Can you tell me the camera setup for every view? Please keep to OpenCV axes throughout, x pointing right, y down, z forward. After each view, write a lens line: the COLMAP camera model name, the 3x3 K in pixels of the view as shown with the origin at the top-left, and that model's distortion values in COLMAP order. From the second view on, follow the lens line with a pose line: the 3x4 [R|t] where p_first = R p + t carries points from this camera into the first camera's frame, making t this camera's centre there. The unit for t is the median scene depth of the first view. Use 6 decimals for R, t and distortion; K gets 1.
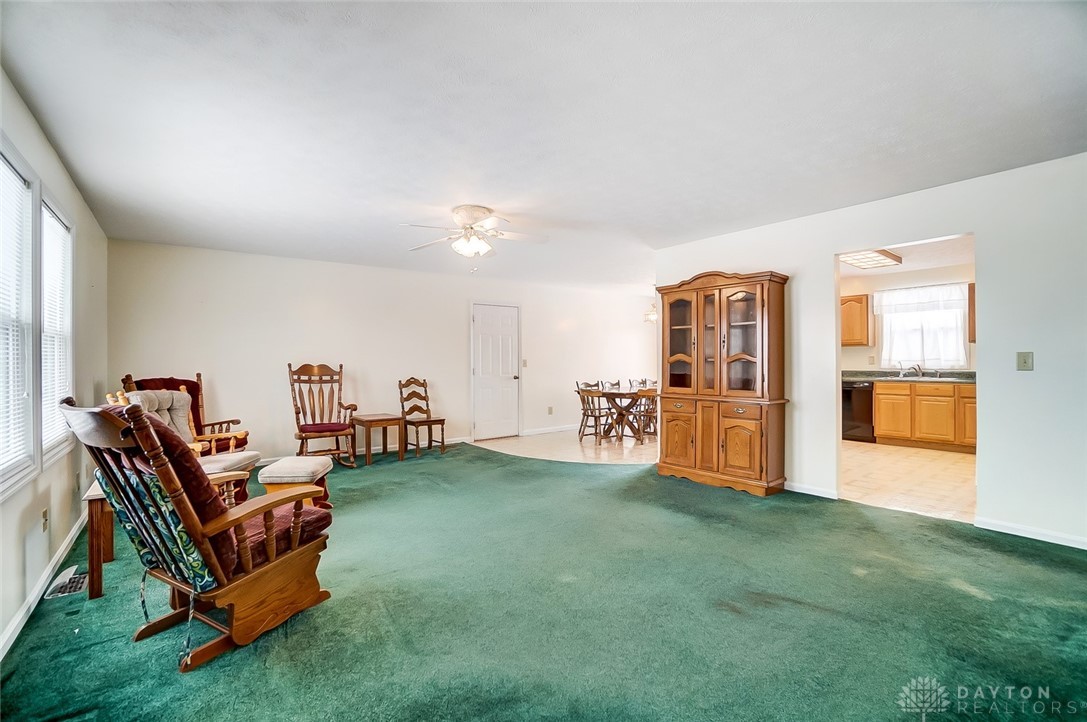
lens RADIAL K [[476.7, 0, 538.2], [0, 476.7, 363.5], [0, 0, 1]] dist [-0.037473, 0.005228]
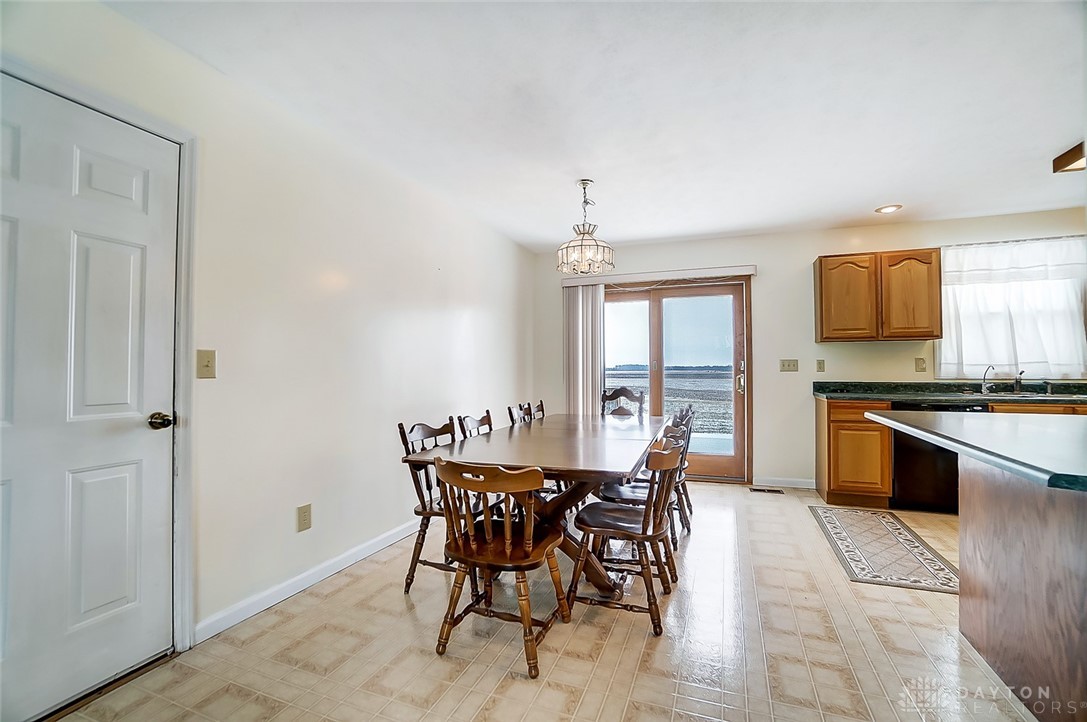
lens RADIAL K [[476.7, 0, 533.6], [0, 476.7, 357.2], [0, 0, 1]] dist [-0.037473, 0.005228]
pose [[0.862333, 0.018281, 0.506011, -0.003493], [-0.002130, 0.999470, -0.032478, 0.004632], [-0.506336, 0.026929, 0.861915, 0.831028]]
